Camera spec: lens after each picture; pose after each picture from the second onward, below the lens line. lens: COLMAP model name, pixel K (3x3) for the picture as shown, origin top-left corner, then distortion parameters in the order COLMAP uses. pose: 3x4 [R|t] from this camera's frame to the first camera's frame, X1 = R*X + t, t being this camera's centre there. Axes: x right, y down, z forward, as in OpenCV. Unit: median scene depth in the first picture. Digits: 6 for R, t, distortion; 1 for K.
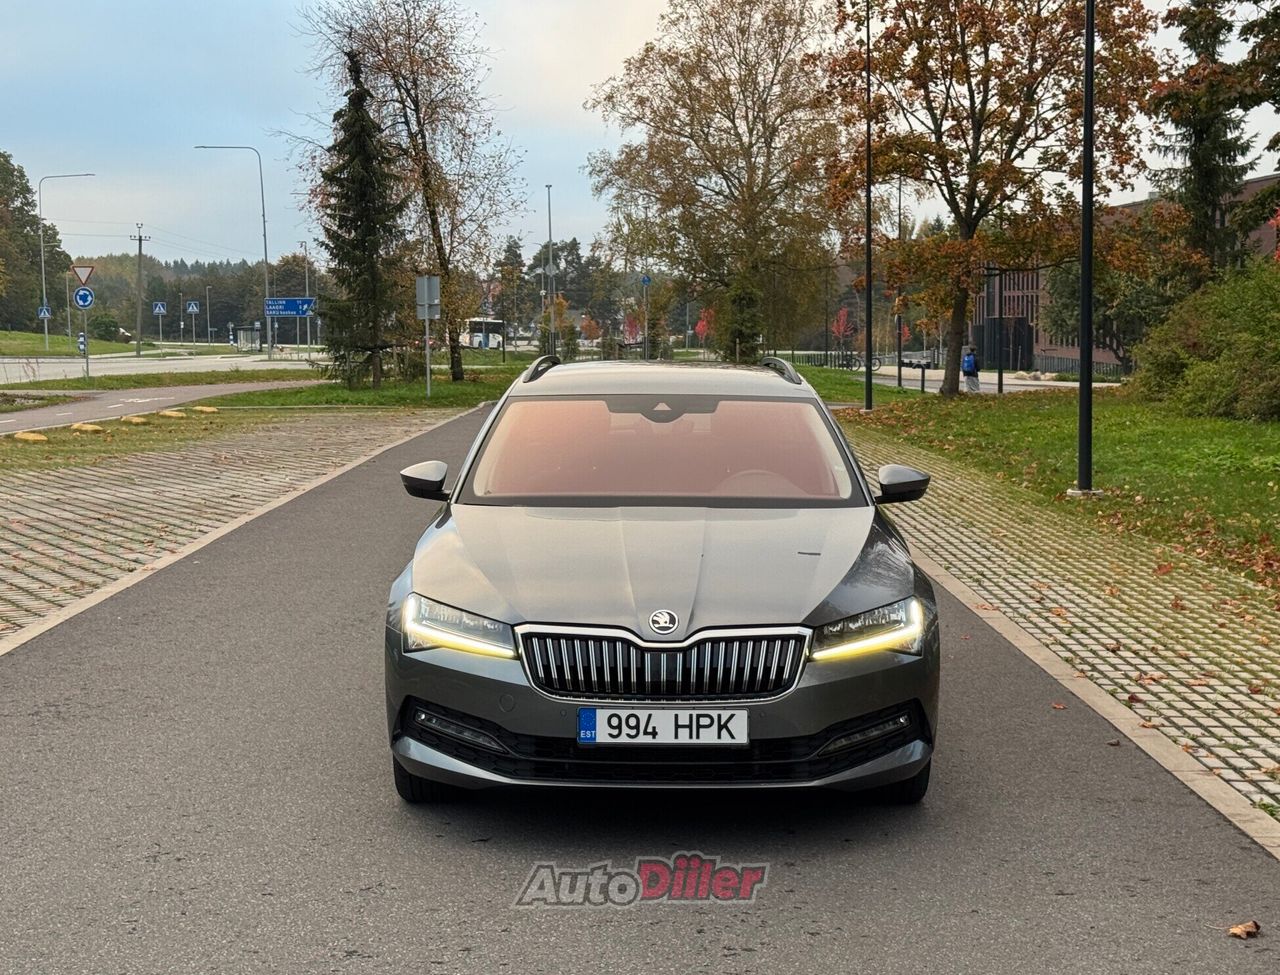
lens RADIAL K [[2152.1, 0, 645.2], [0, 2152.1, 484.5], [0, 0, 1]] dist [0.112320, 0.000000]
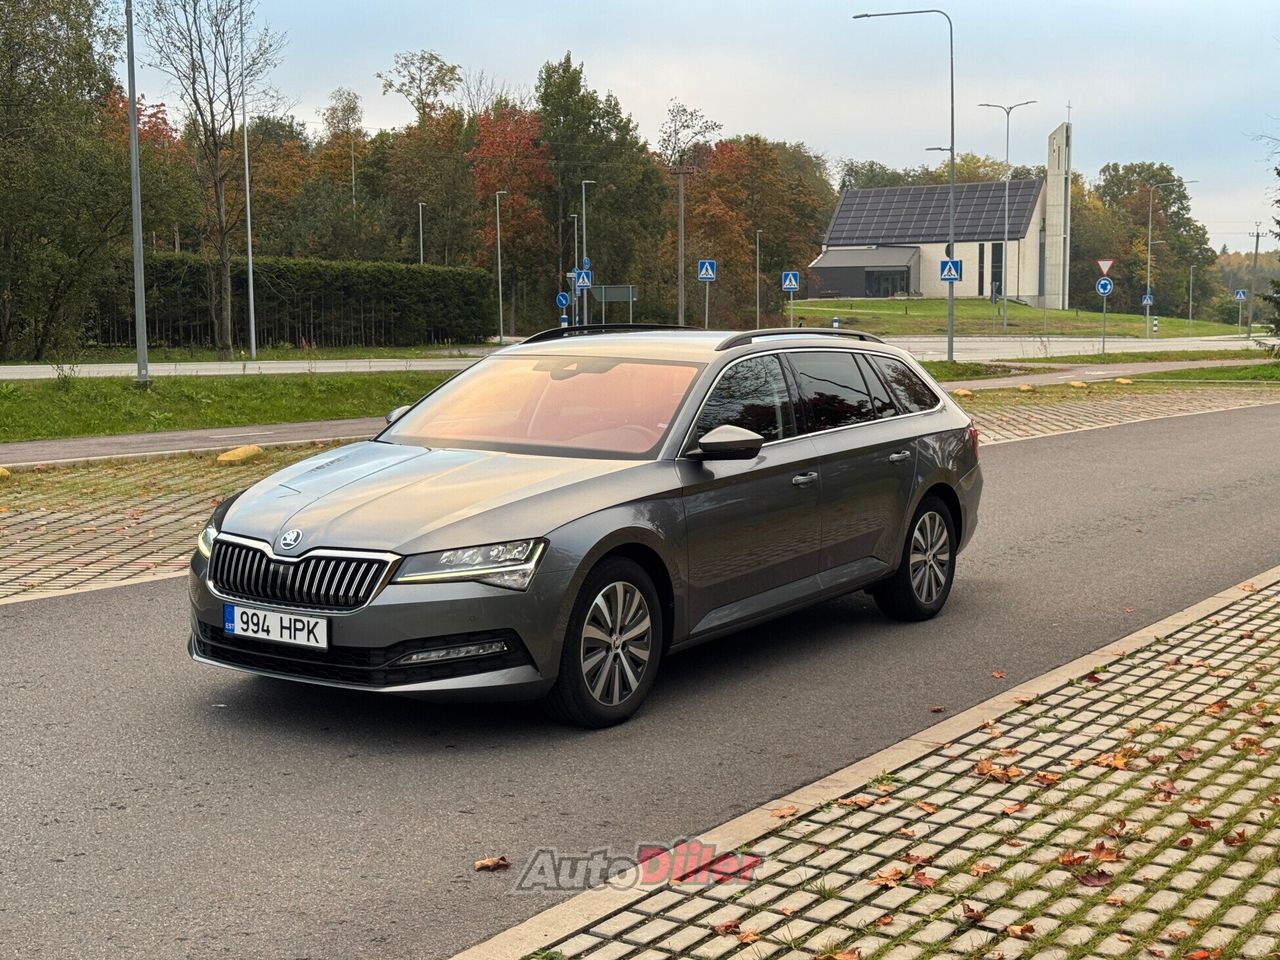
lens RADIAL K [[1799.1, 0, 640.3], [0, 1799.1, 479.9], [0, 0, 1]] dist [0.109916, 0.000000]
pose [[0.834032, 0.062875, -0.548121, 0.713598], [-0.052389, 0.998021, 0.034767, -0.013875], [0.549223, -0.000281, 0.835676, 0.270865]]
